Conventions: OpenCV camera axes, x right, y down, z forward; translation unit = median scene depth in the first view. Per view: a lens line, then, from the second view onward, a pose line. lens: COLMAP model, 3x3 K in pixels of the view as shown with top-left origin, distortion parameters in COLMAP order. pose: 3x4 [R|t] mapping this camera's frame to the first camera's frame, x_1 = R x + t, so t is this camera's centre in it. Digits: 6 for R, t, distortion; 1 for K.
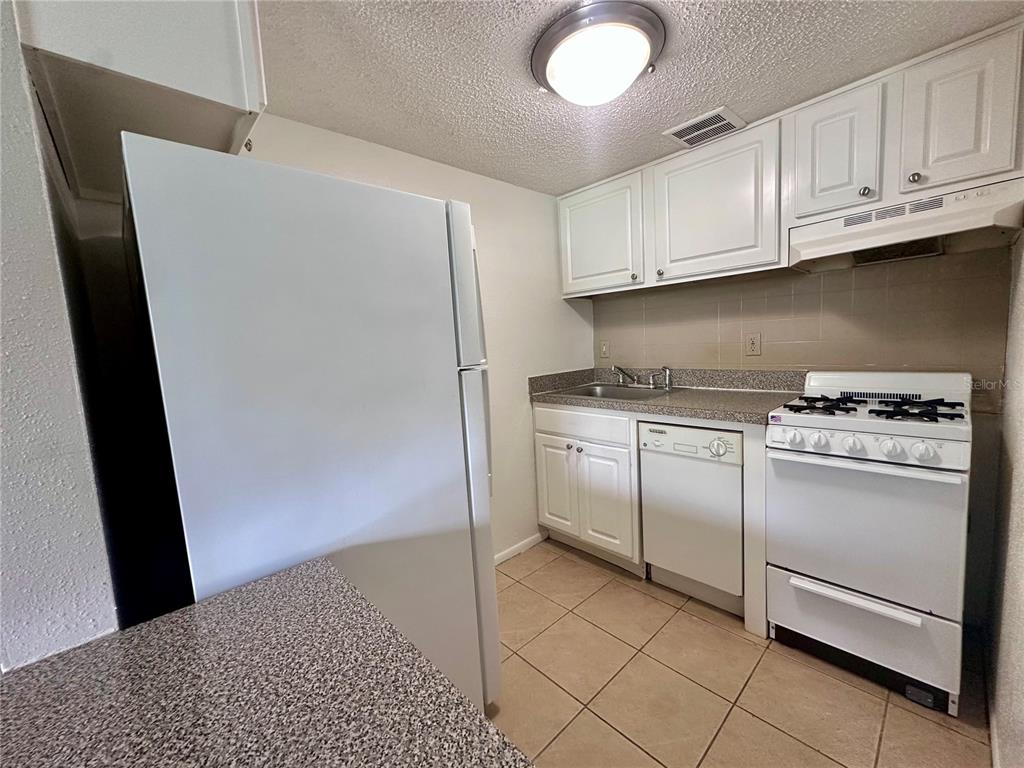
lens RADIAL K [[411.1, 0, 512.7], [0, 411.1, 382.0], [0, 0, 1]] dist [-0.002055, 0.000646]
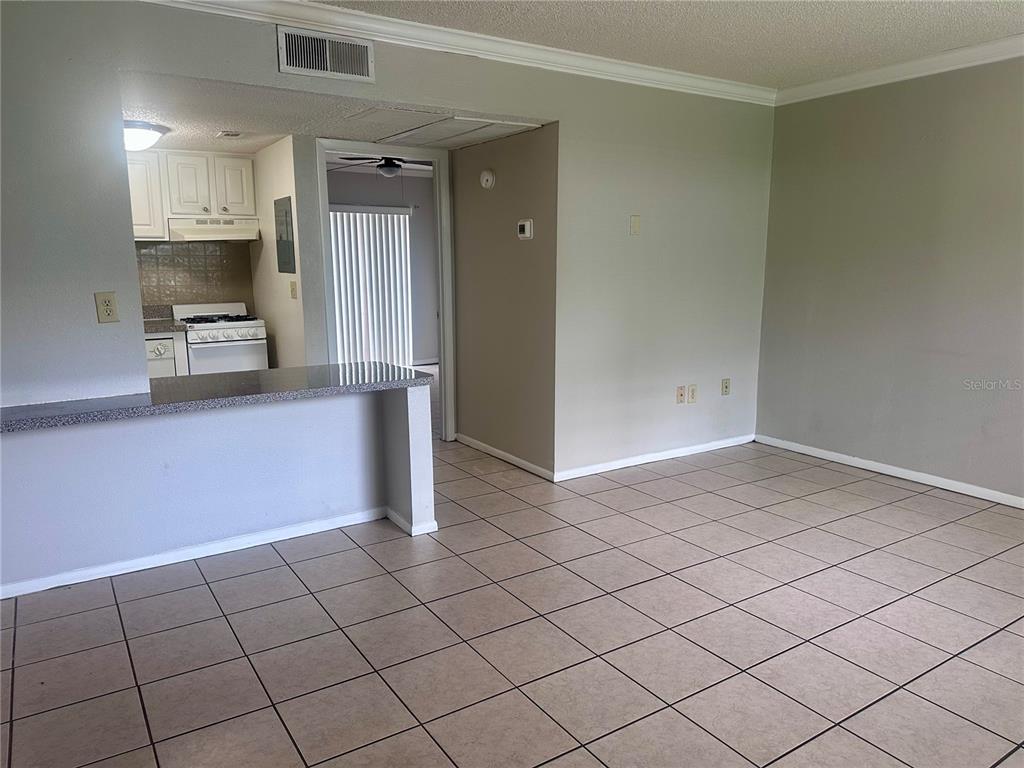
lens RADIAL K [[717.8, 0, 513.8], [0, 717.8, 389.8], [0, 0, 1]] dist [0.053732, -0.003350]
pose [[0.160385, -0.121255, 0.979578, -1.826626], [0.091953, 0.989945, 0.107483, 0.116016], [-0.982762, 0.072836, 0.169922, -0.740337]]
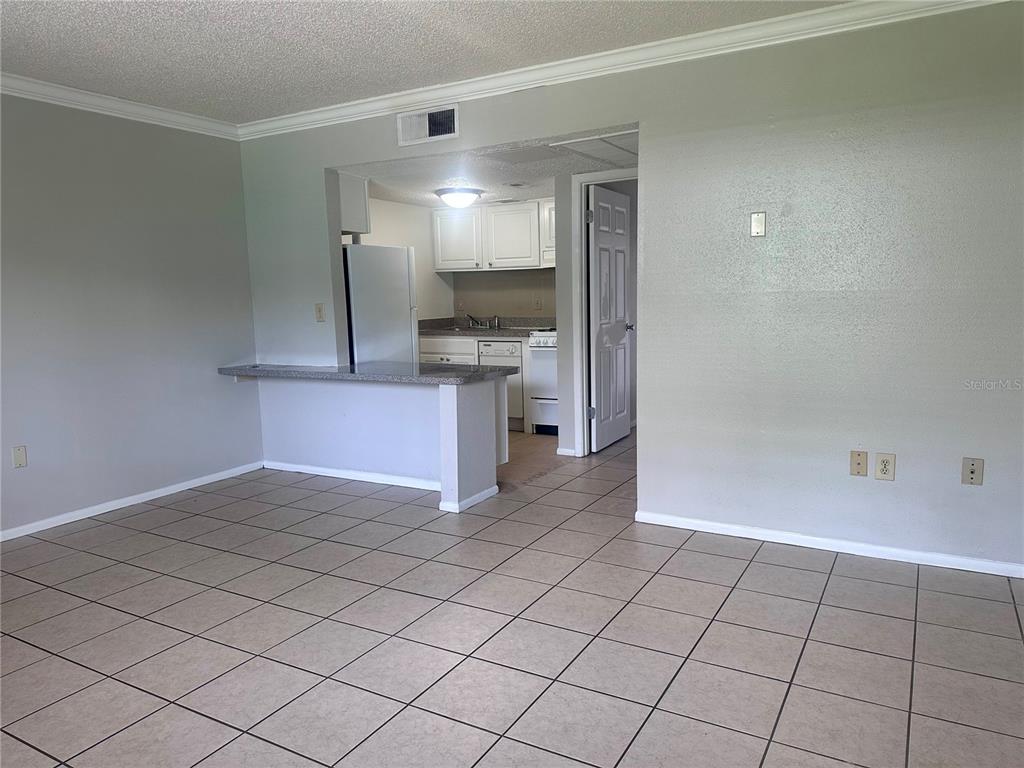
lens RADIAL K [[717.8, 0, 513.8], [0, 717.8, 379.3], [0, 0, 1]] dist [0.053732, -0.003350]
pose [[0.954020, -0.003433, 0.299722, -0.554227], [0.000696, 0.999957, 0.009237, 0.242777], [-0.299741, -0.008604, 0.953982, -2.290637]]
